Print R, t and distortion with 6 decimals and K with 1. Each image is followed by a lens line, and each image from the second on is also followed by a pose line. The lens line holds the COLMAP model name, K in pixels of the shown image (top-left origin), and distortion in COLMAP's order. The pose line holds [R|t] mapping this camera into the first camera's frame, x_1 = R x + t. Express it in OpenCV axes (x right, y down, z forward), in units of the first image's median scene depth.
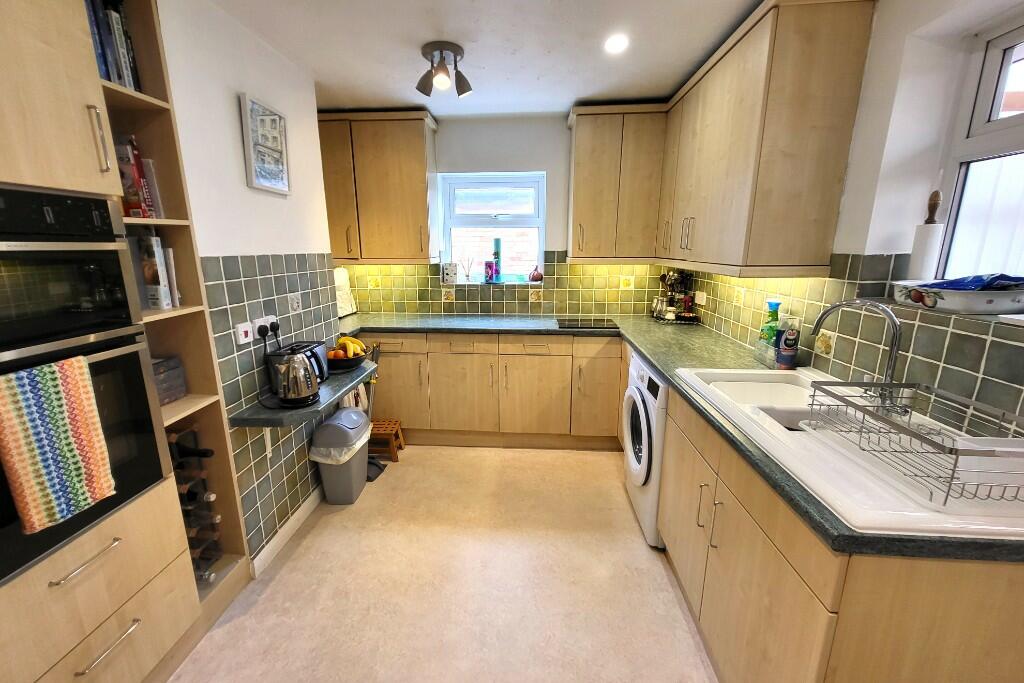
lens RADIAL K [[401.9, 0, 503.4], [0, 401.9, 336.5], [0, 0, 1]] dist [0.000181, -0.000354]
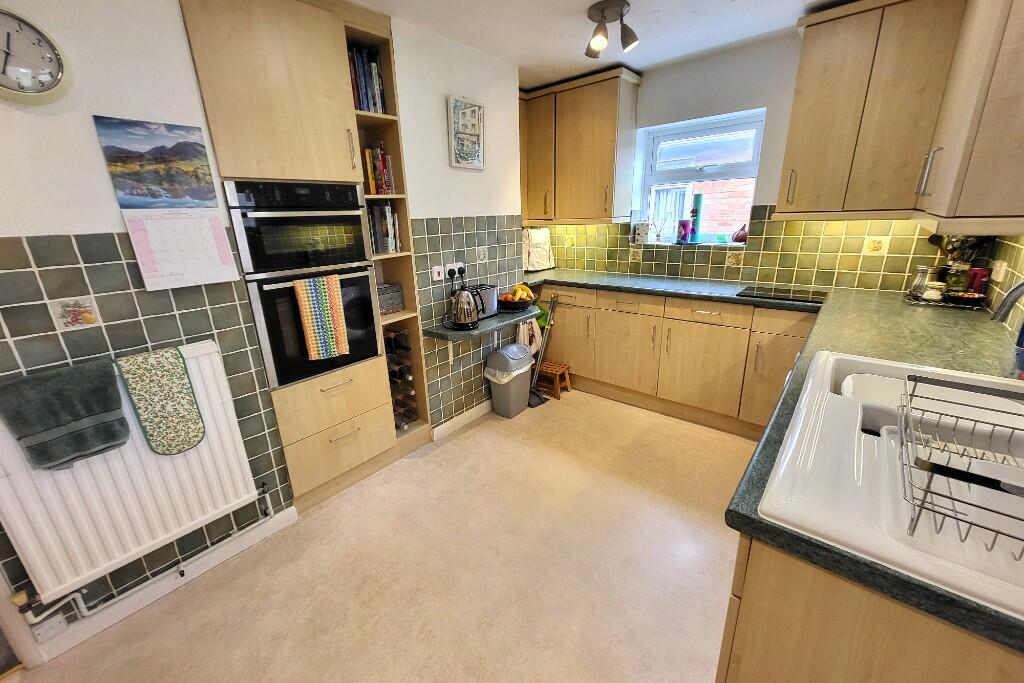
lens RADIAL K [[400.0, 0, 501.4], [0, 400.0, 339.6], [0, 0, 1]] dist [0.000575, -0.000328]
pose [[0.794711, 0.155710, -0.586676, 0.311284], [-0.099535, 0.986883, 0.127099, 0.016374], [0.598771, -0.042613, 0.799786, -0.010893]]
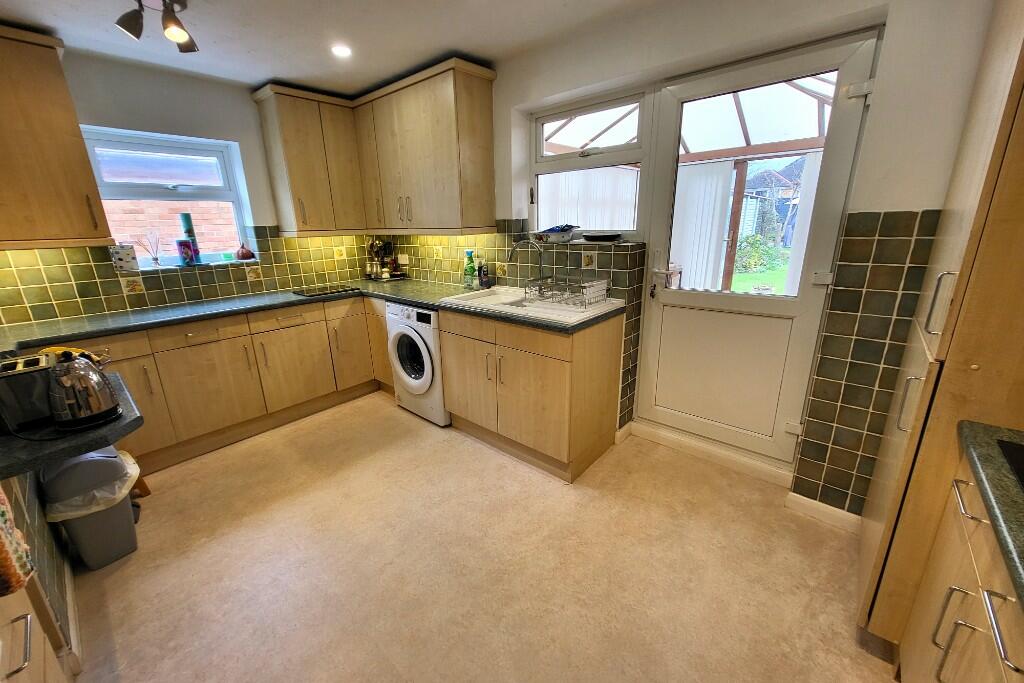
lens RADIAL K [[396.3, 0, 508.2], [0, 396.3, 336.1], [0, 0, 1]] dist [0.002099, 0.000451]
pose [[0.599619, -0.233651, 0.765418, -0.459243], [0.197772, 0.970028, 0.141178, 0.044159], [-0.775463, 0.066725, 0.627857, -0.091023]]
